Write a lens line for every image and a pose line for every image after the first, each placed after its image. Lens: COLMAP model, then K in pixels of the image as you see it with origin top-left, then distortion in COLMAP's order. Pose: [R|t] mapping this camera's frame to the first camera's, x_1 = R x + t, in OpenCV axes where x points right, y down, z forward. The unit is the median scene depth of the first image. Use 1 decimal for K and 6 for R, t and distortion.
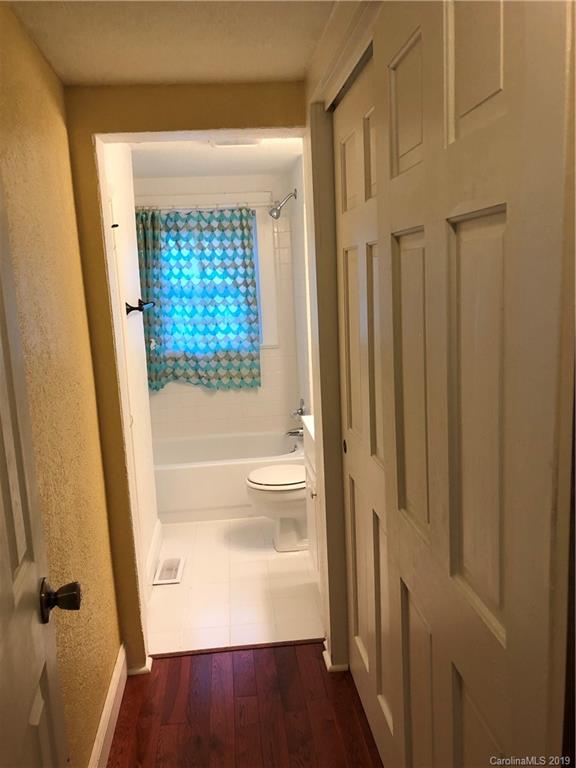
lens RADIAL K [[627.2, 0, 287.9], [0, 627.2, 387.8], [0, 0, 1]] dist [-0.017308, -0.014317]
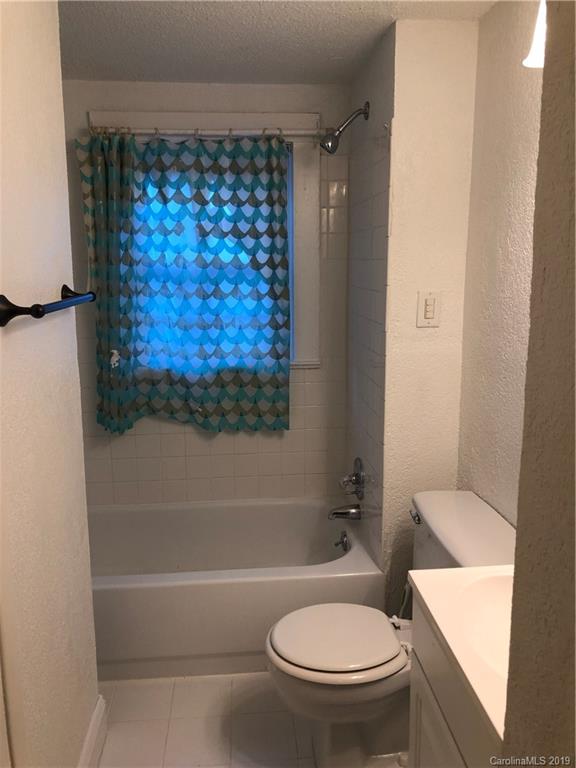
lens RADIAL K [[627.2, 0, 288.1], [0, 627.2, 378.6], [0, 0, 1]] dist [-0.017308, -0.014317]
pose [[0.999276, 0.037924, -0.002885, -0.046104], [-0.037893, 0.999228, 0.010351, -0.062015], [0.003275, -0.010234, 0.999942, 0.395434]]
